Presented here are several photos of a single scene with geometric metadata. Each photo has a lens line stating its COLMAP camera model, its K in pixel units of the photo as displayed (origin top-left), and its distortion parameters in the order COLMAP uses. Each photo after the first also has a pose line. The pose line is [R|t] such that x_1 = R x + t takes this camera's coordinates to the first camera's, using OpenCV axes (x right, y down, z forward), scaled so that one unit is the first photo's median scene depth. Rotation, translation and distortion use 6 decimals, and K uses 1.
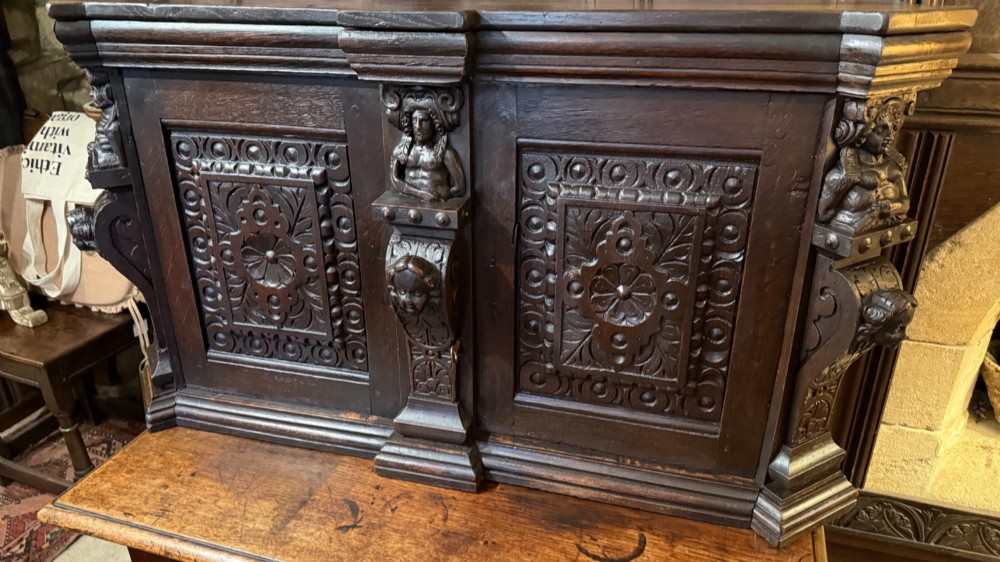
lens RADIAL K [[711.3, 0, 499.8], [0, 711.3, 281.4], [0, 0, 1]] dist [0.037023, -0.076355]
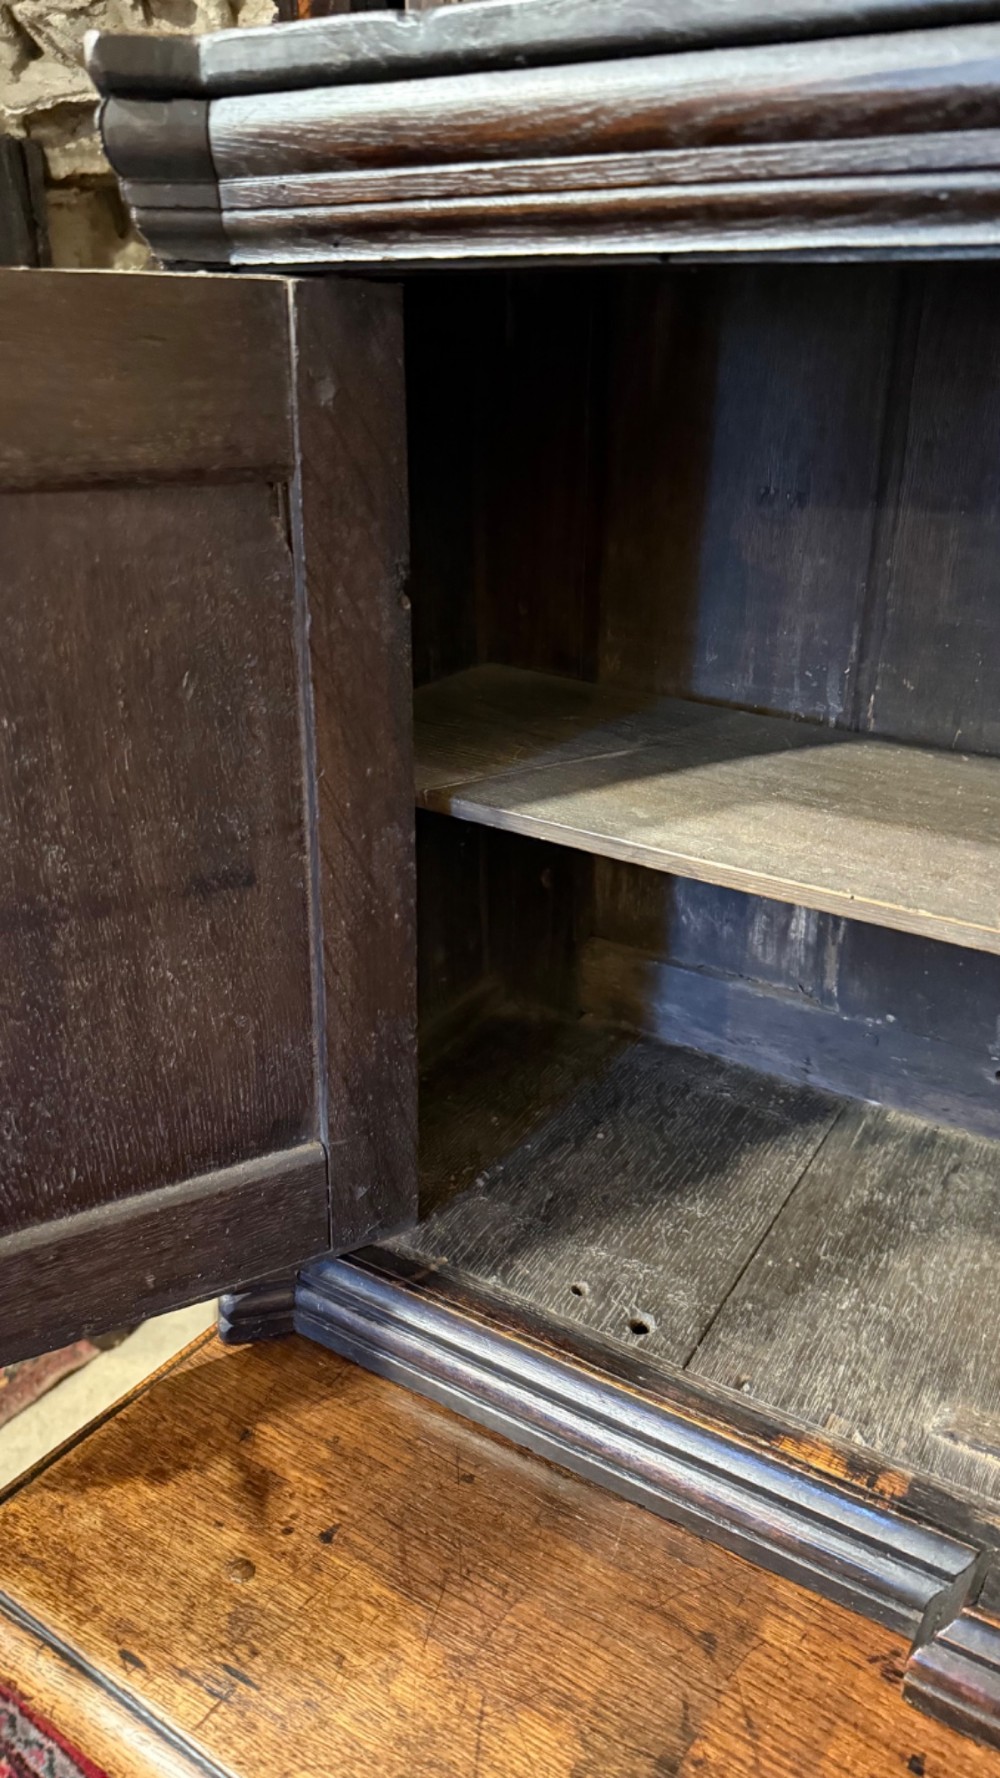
lens RADIAL K [[1282.4, 0, 507.7], [0, 1282.4, 891.0], [0, 0, 1]] dist [-0.001801, -0.044467]
pose [[0.957625, 0.132897, -0.255525, -0.244697], [-0.128909, 0.991128, 0.032370, -0.057049], [0.257560, 0.001941, 0.966260, 0.462920]]
